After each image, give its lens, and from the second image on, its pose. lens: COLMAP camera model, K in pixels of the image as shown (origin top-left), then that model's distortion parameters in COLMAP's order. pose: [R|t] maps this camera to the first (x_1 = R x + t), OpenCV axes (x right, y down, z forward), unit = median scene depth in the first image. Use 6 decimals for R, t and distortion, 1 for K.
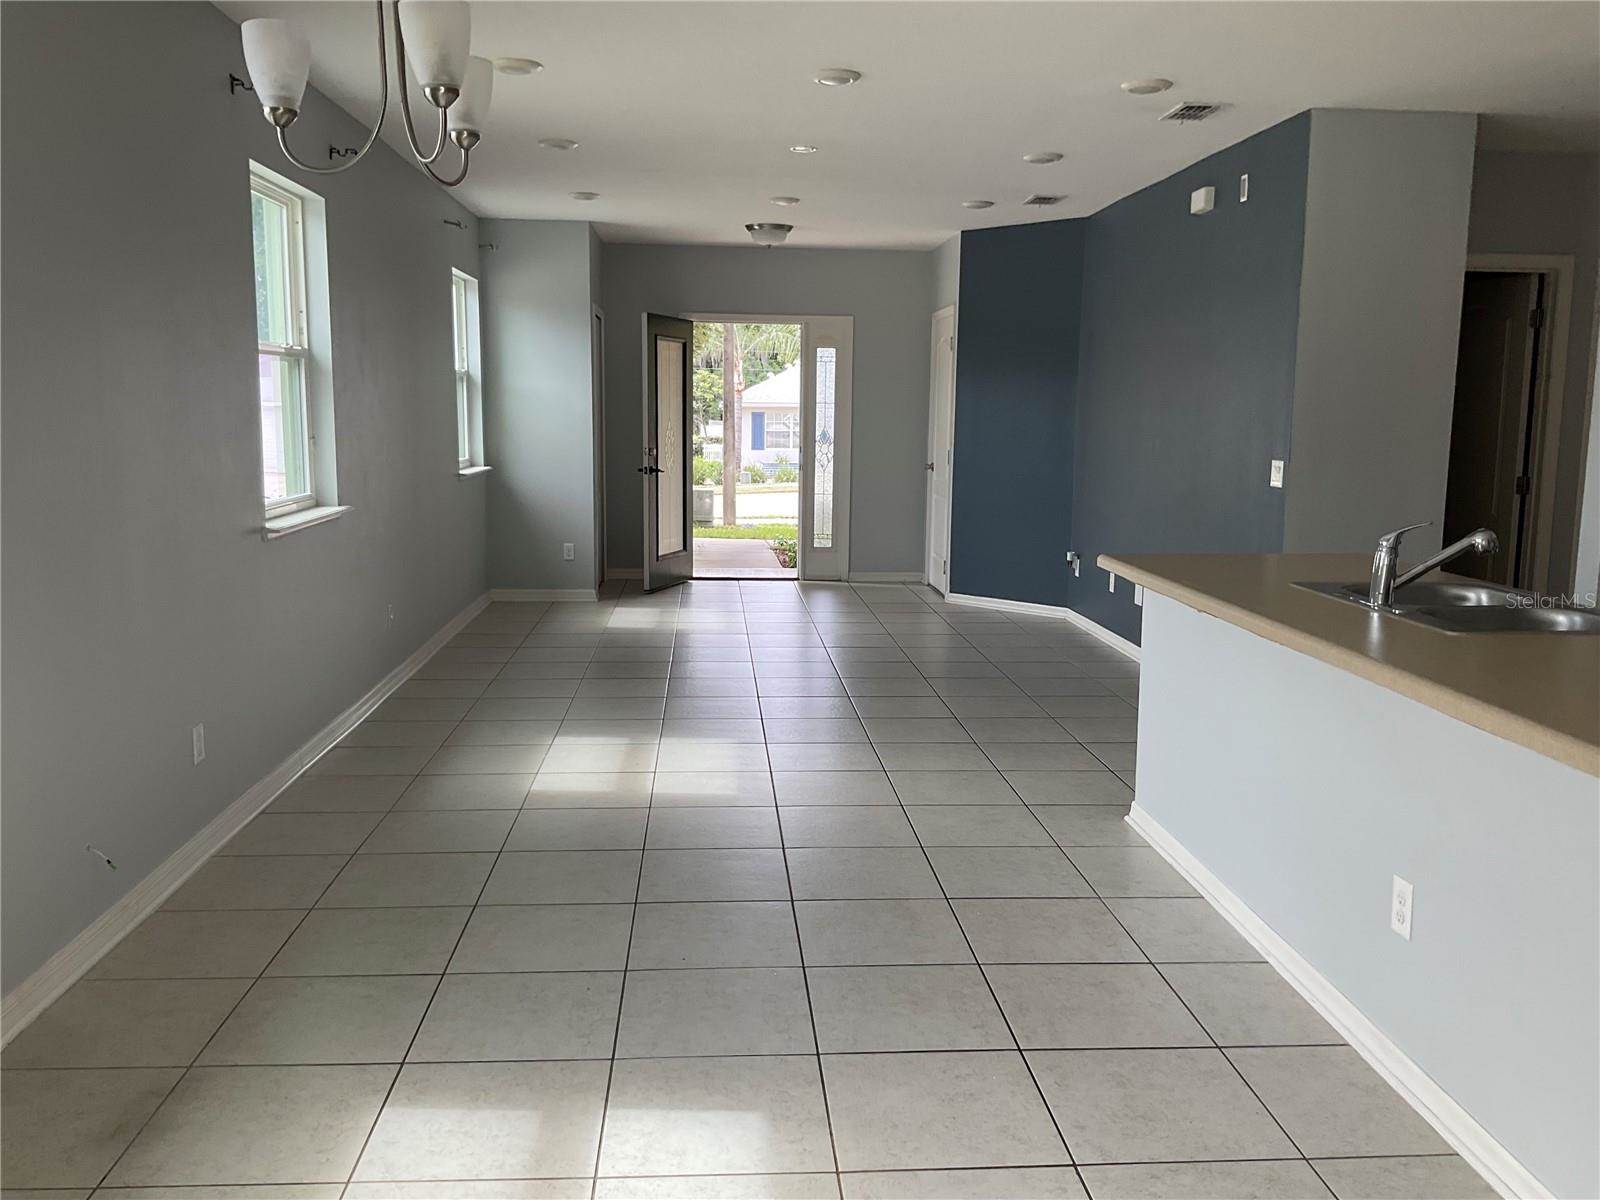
lens RADIAL K [[1319.1, 0, 791.4], [0, 1319.1, 600.7], [0, 0, 1]] dist [0.113990, -0.208203]
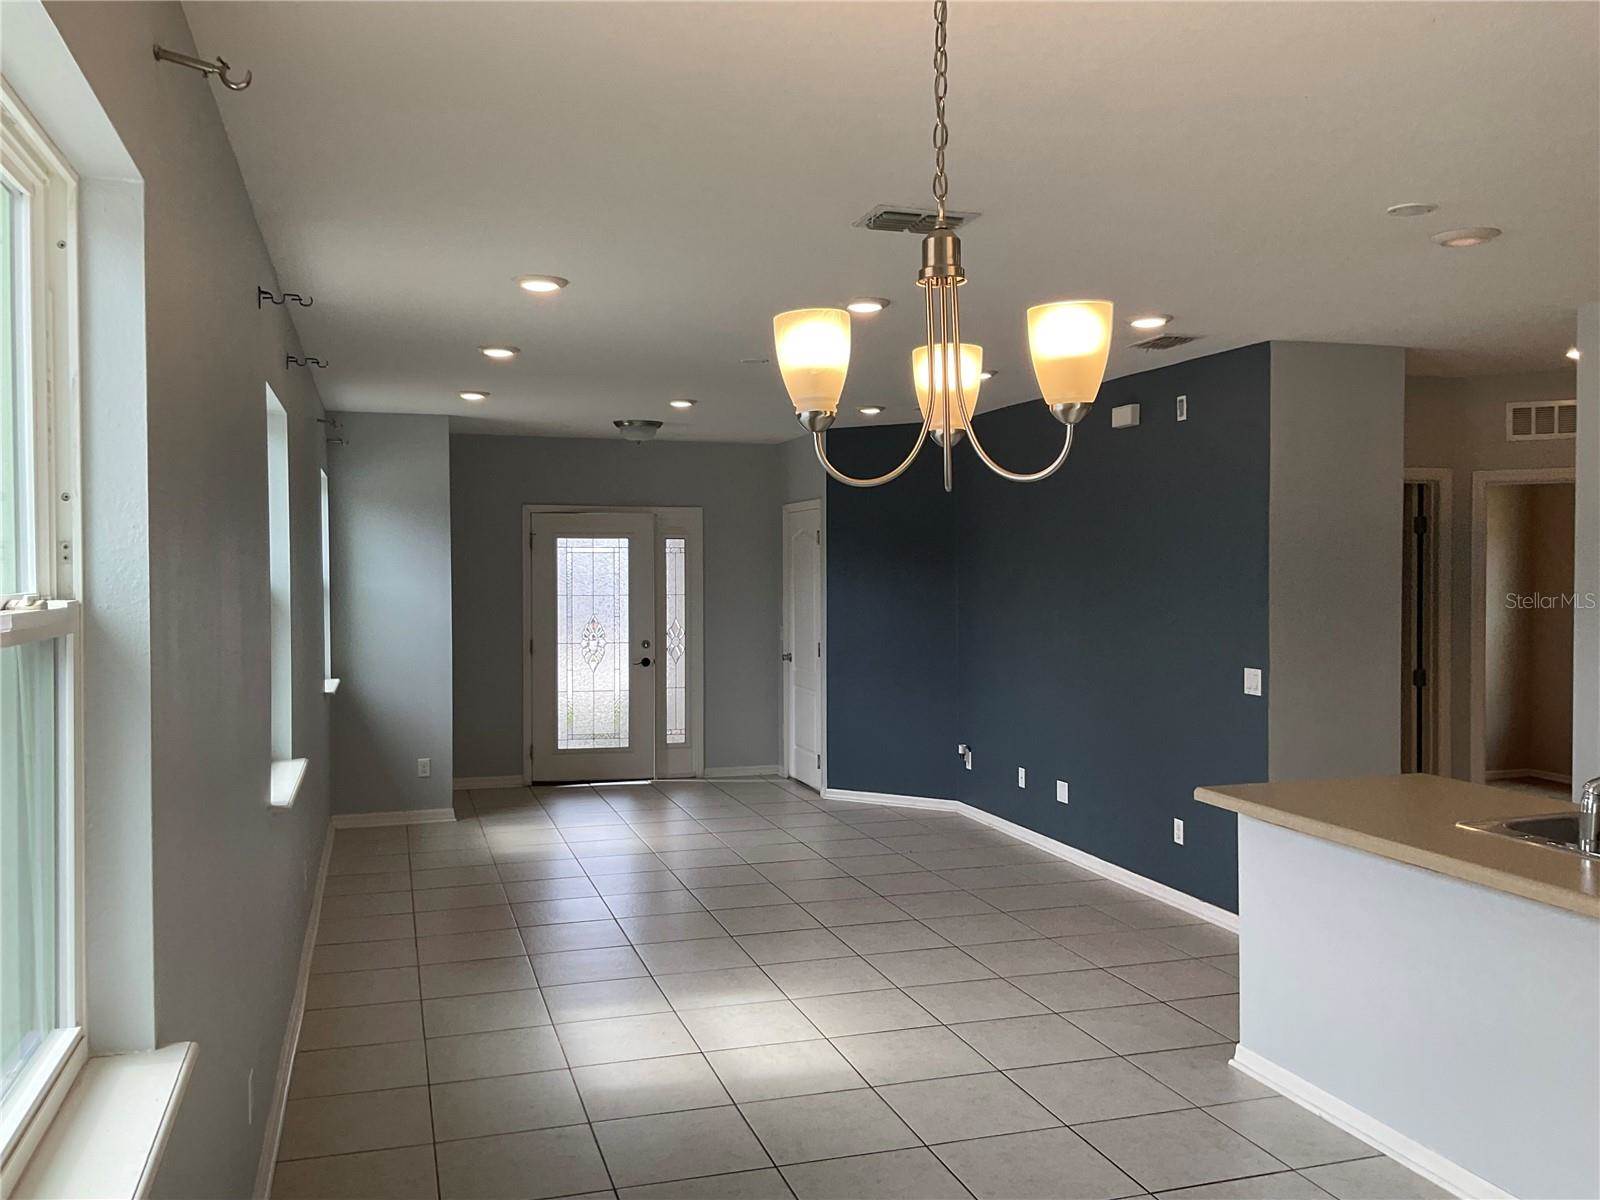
lens RADIAL K [[1319.1, 0, 791.4], [0, 1319.1, 600.7], [0, 0, 1]] dist [0.113990, -0.208203]
pose [[0.972909, -0.021025, 0.230229, -0.135279], [0.048390, 0.992317, -0.113868, -0.035837], [-0.226066, 0.121924, 0.966452, 0.051361]]
